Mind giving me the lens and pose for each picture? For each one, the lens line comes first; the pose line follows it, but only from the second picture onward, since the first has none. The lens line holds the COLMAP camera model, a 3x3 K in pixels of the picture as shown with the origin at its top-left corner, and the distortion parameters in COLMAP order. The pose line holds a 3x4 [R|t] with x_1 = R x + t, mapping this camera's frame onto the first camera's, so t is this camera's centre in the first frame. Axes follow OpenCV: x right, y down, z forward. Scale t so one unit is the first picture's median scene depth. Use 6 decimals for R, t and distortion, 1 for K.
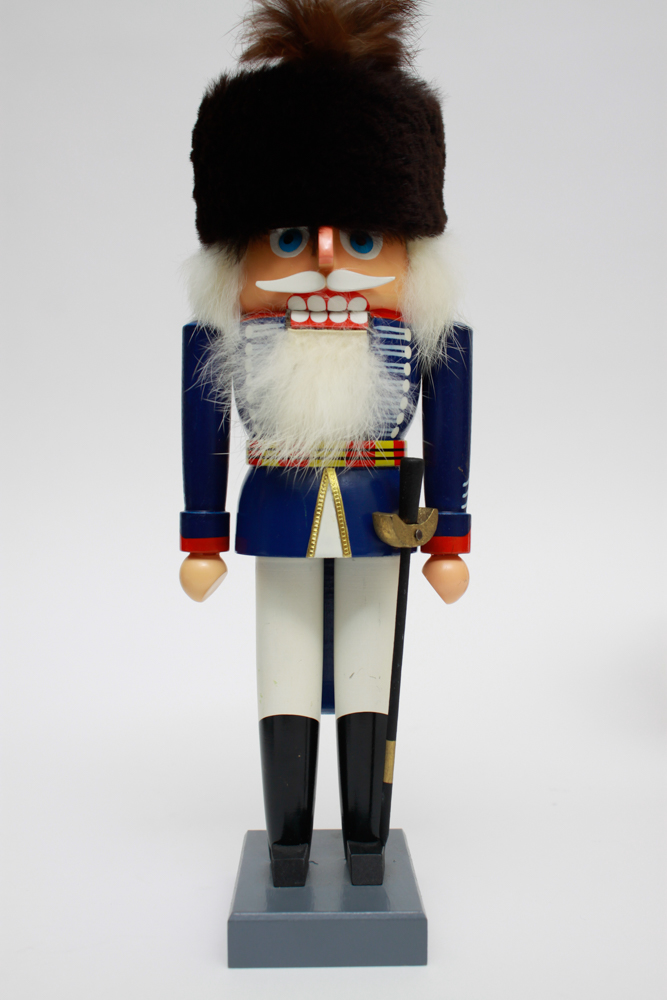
lens RADIAL K [[1184.8, 0, 338.2], [0, 1184.8, 491.6], [0, 0, 1]] dist [-0.084433, 0.000000]
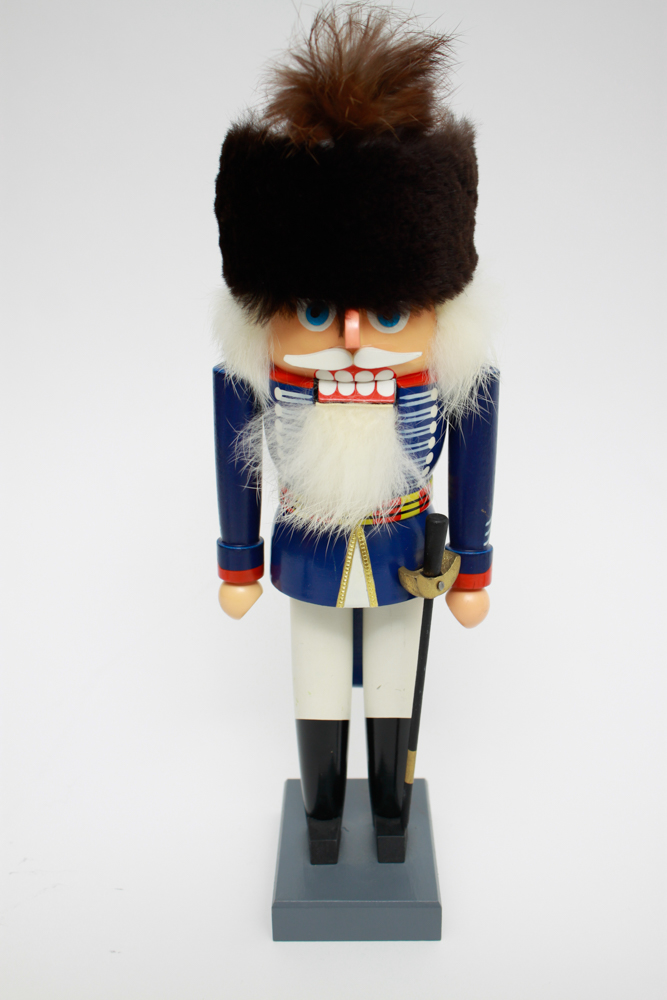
lens RADIAL K [[1184.8, 0, 340.4], [0, 1184.8, 500.7], [0, 0, 1]] dist [-0.084433, 0.000000]
pose [[0.999477, 0.002473, -0.032237, 0.011023], [0.007155, 0.955431, 0.295127, -0.340123], [0.031530, -0.295203, 0.954914, 0.000387]]
